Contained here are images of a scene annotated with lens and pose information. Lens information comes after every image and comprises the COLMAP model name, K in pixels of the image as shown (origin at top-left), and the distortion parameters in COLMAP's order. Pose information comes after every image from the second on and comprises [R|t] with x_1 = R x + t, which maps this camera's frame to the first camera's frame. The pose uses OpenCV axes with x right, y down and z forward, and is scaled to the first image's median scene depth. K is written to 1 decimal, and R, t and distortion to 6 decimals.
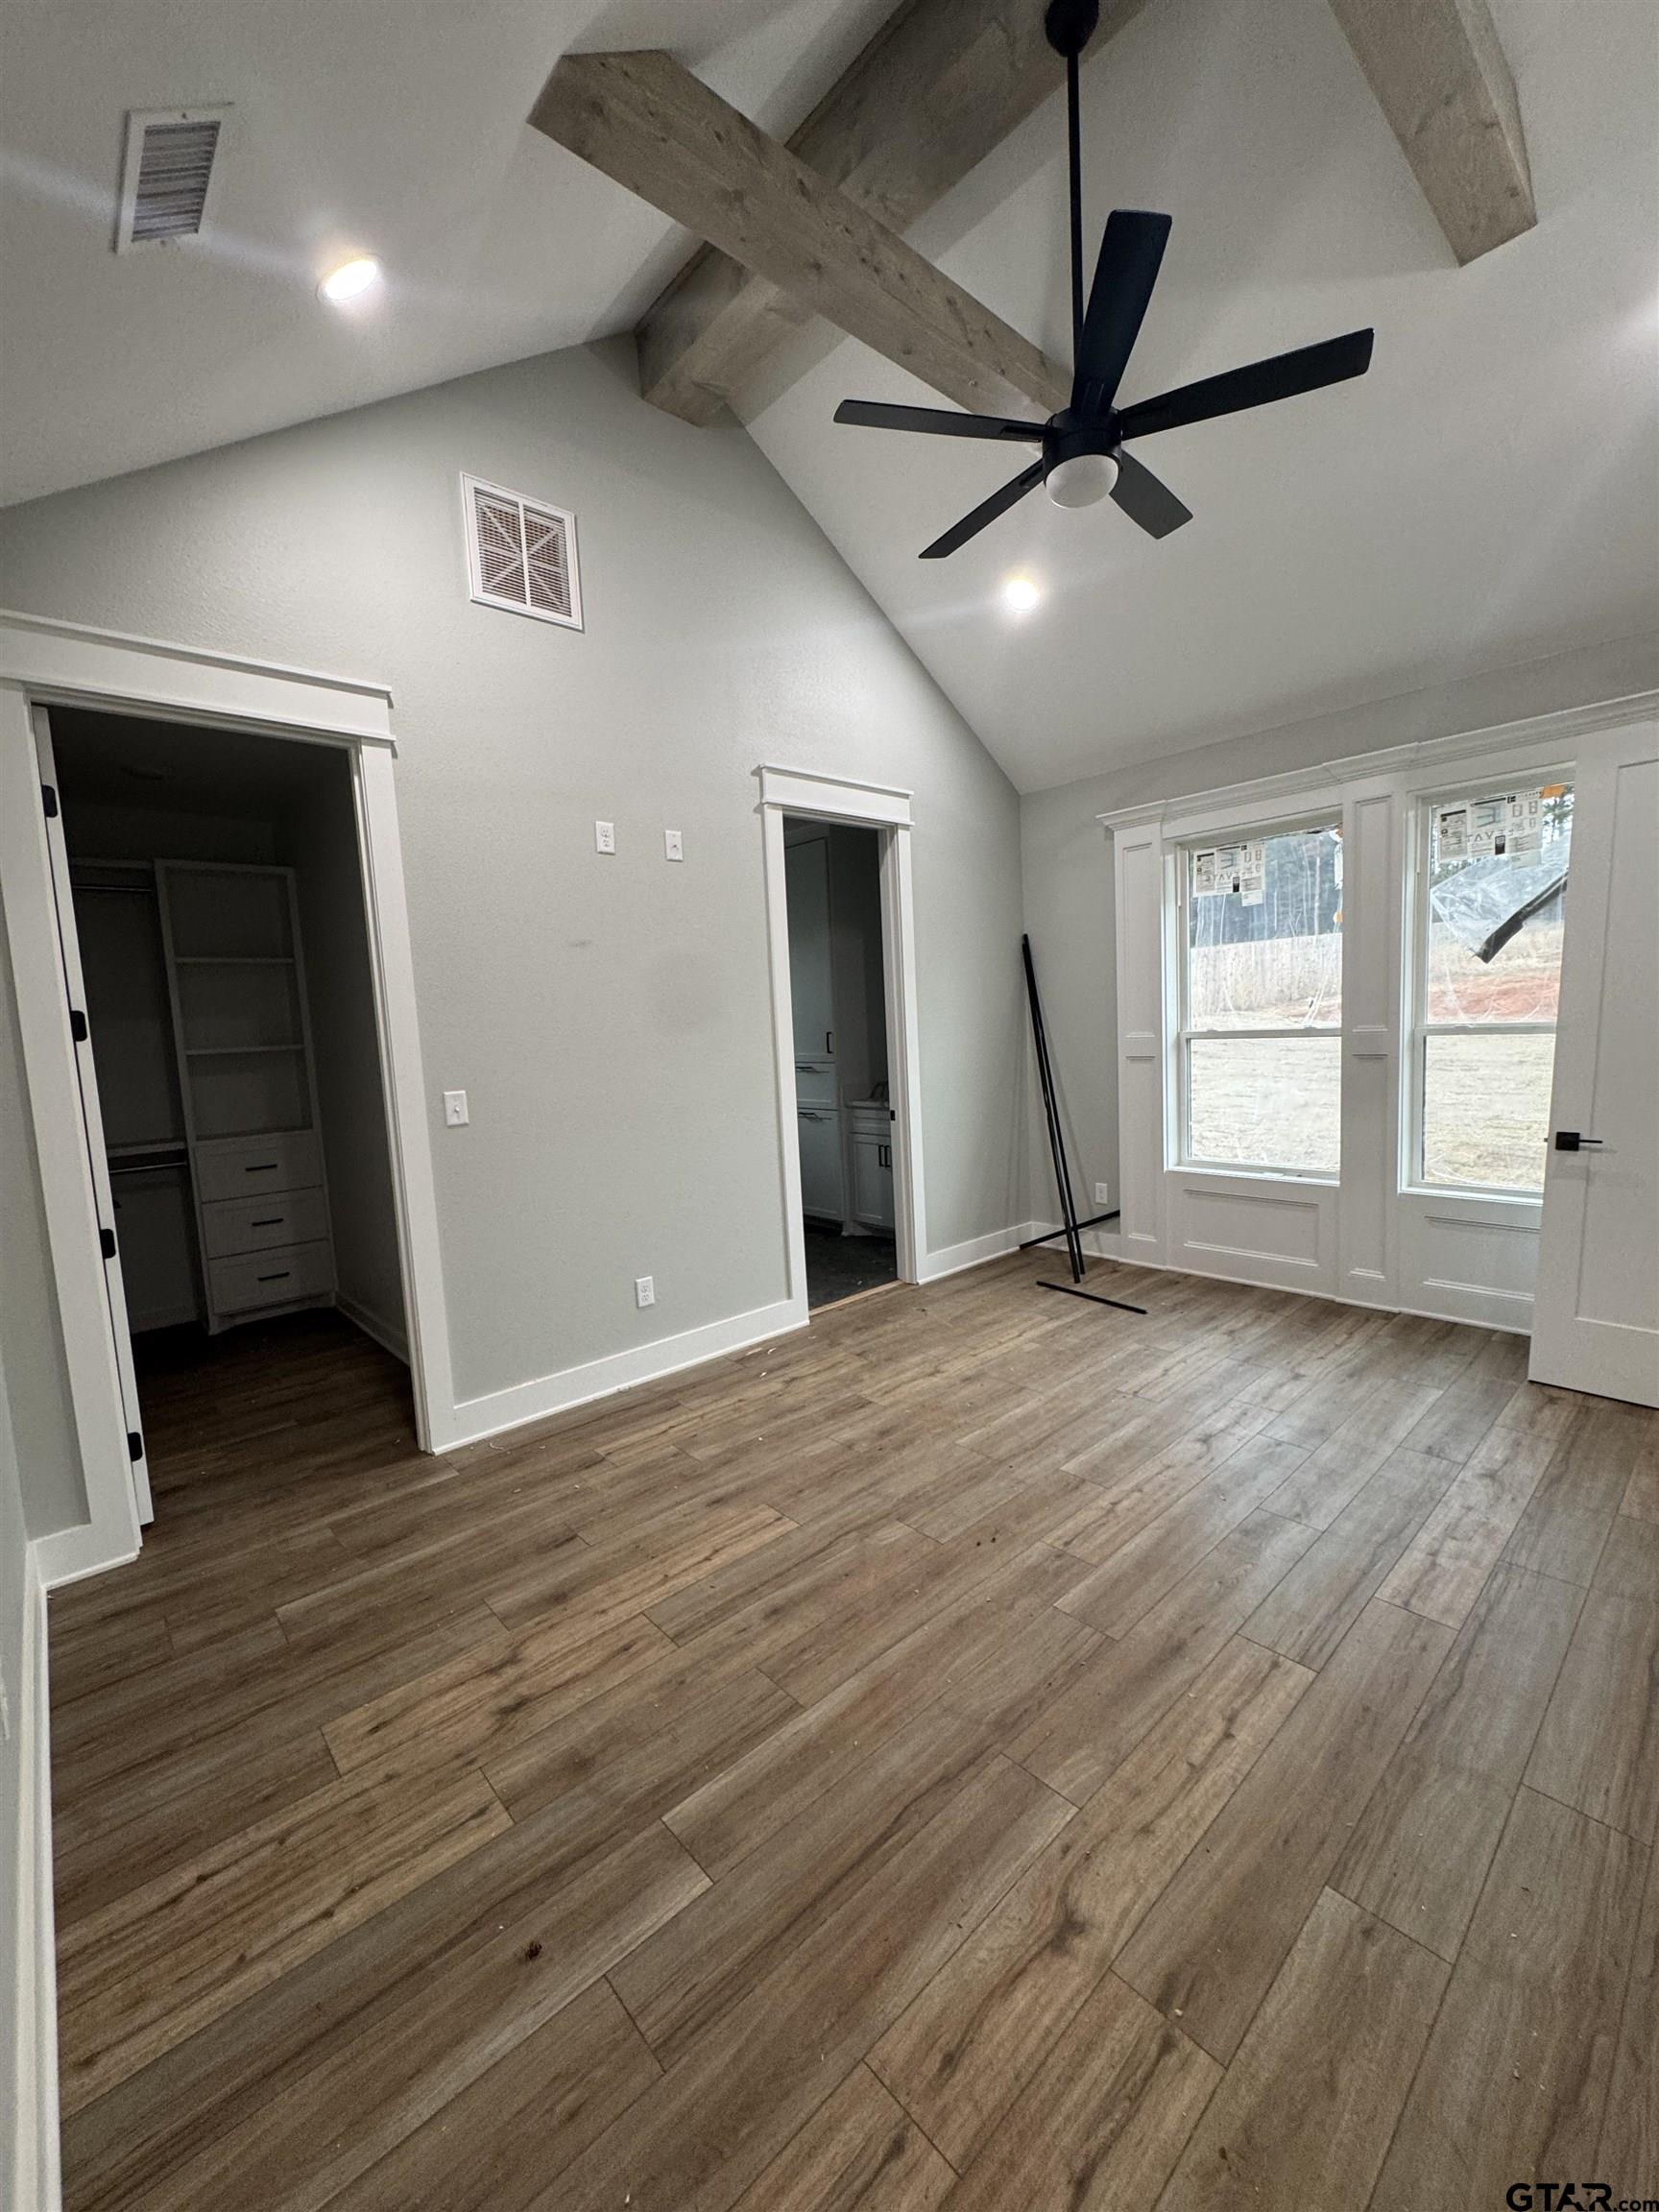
lens RADIAL K [[887.3, 0, 842.0], [0, 887.3, 1096.6], [0, 0, 1]] dist [-0.000285, -0.000062]
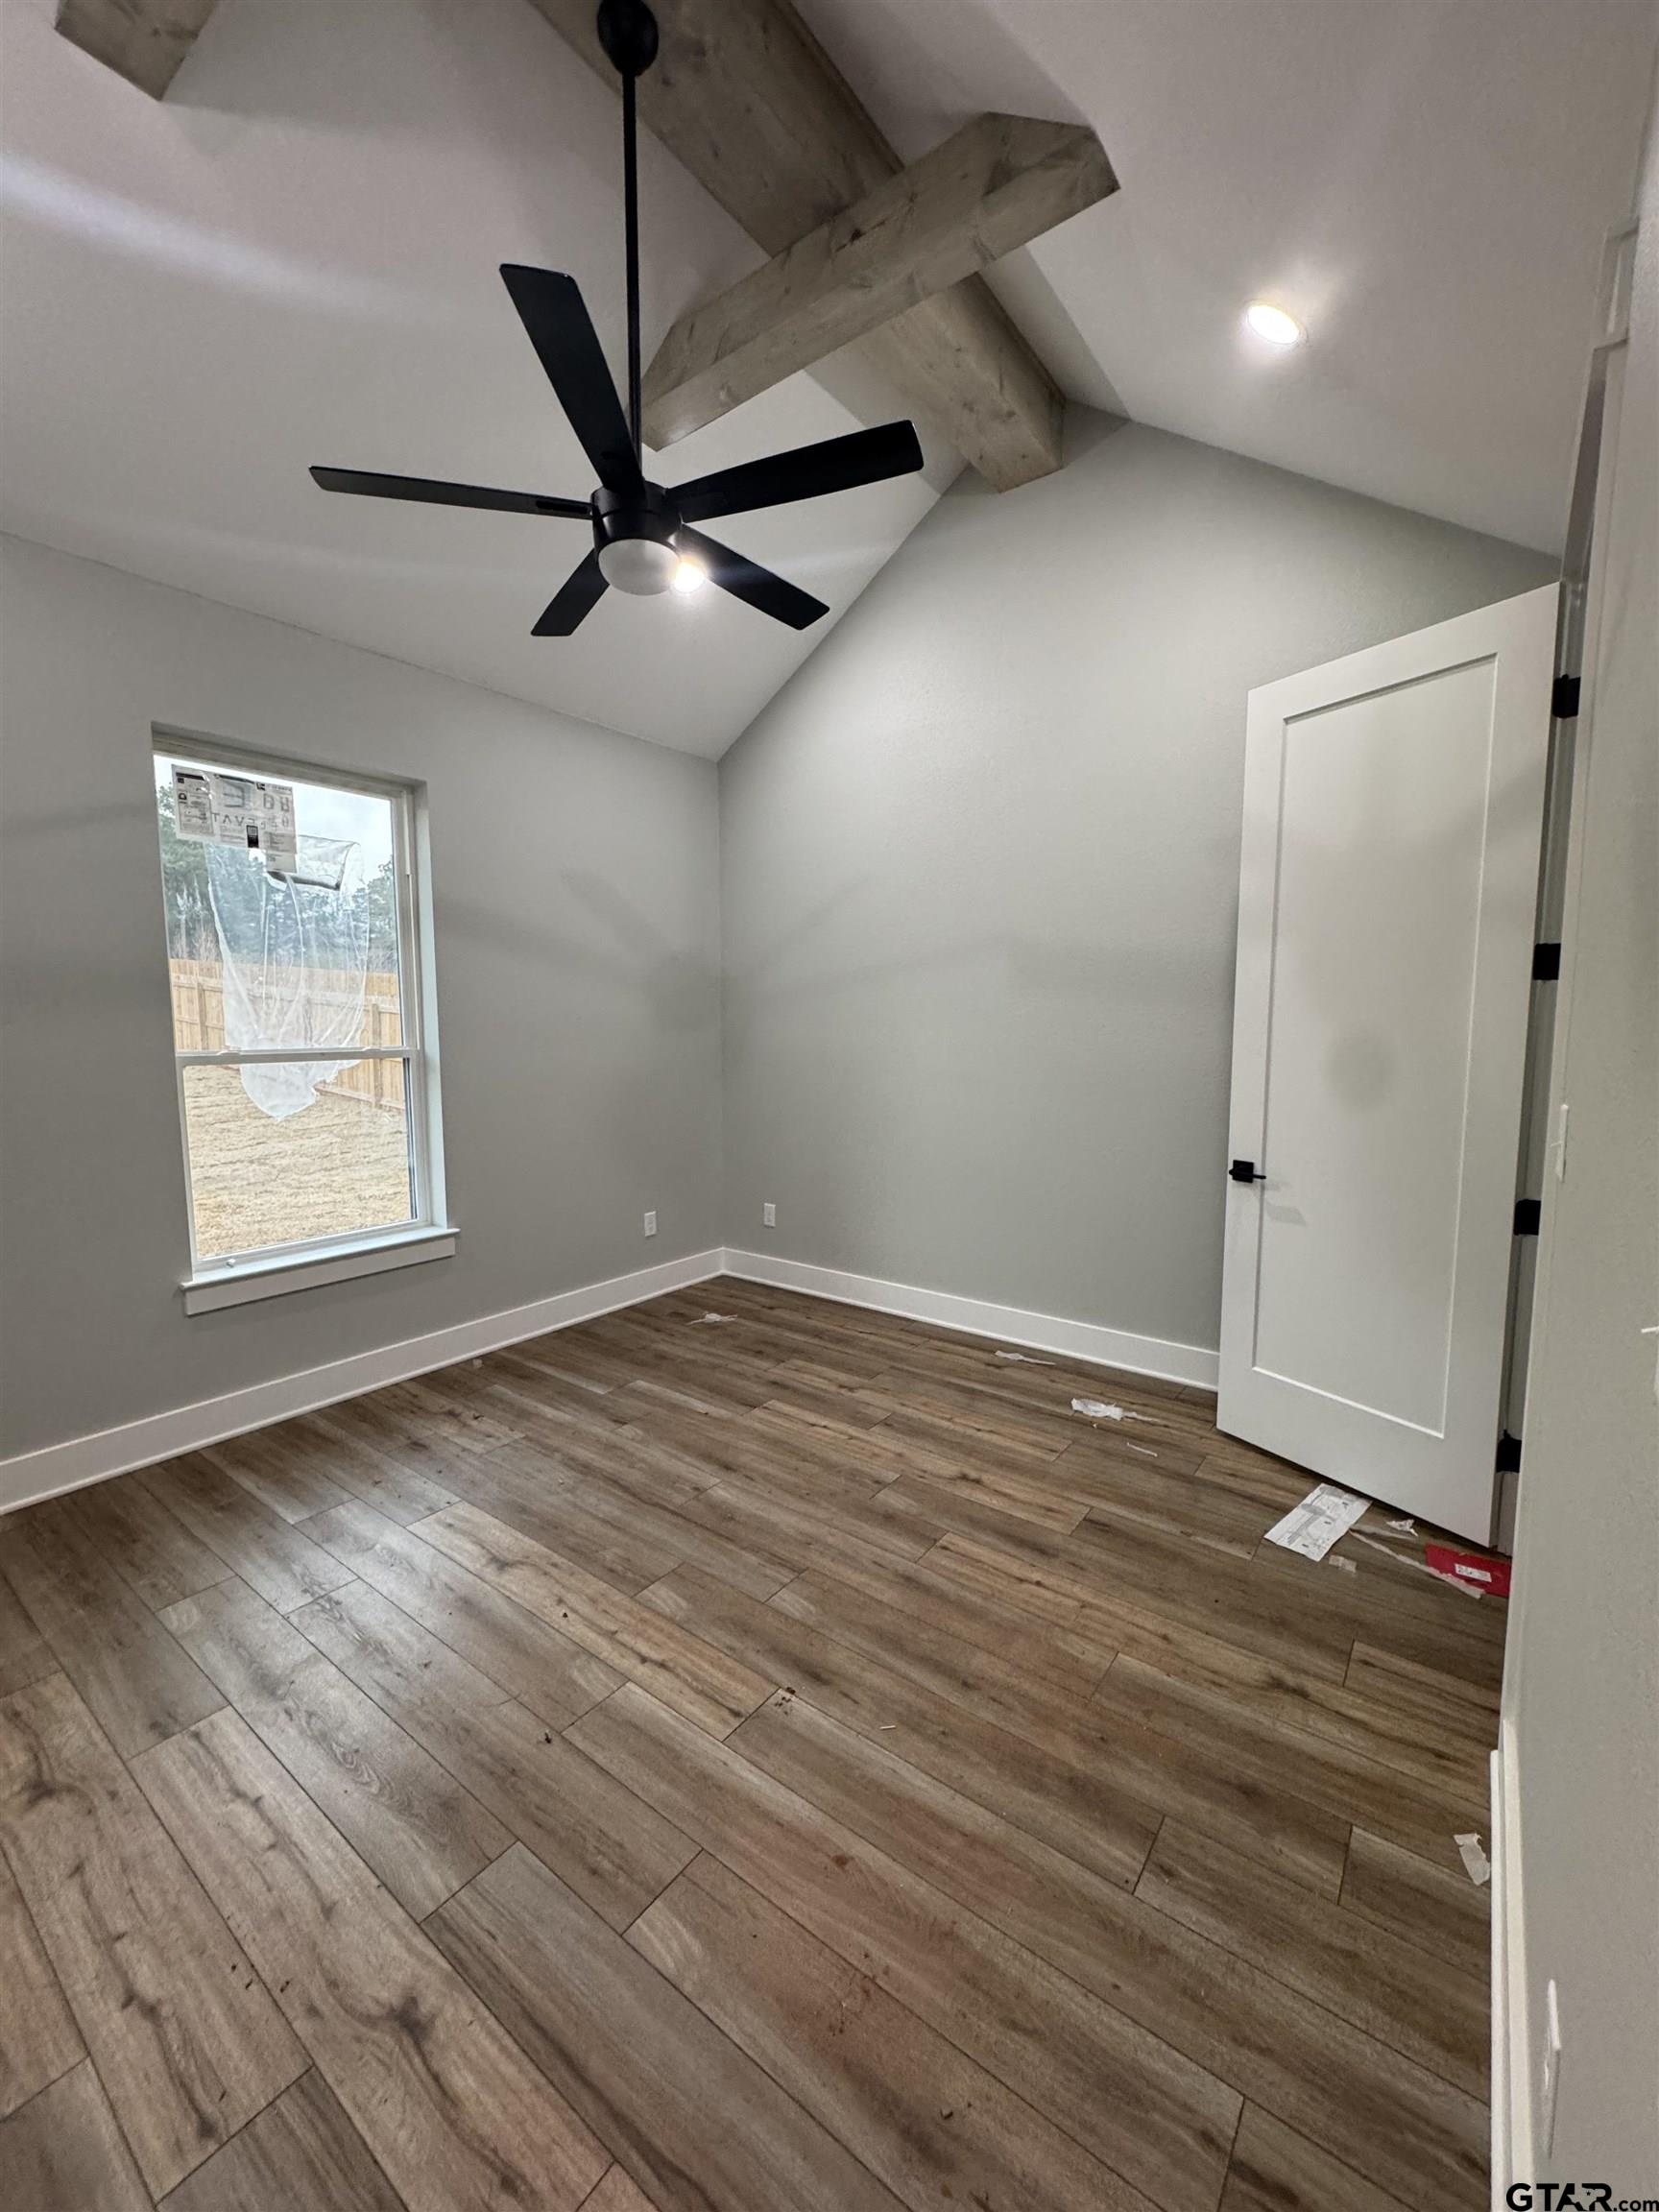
lens RADIAL K [[887.3, 0, 839.5], [0, 887.3, 1102.5], [0, 0, 1]] dist [-0.000285, -0.000062]
pose [[-0.182734, -0.064584, 0.981039, -0.595978], [0.104675, 0.990890, 0.084730, 0.017593], [-0.977574, 0.118174, -0.174309, 0.605822]]
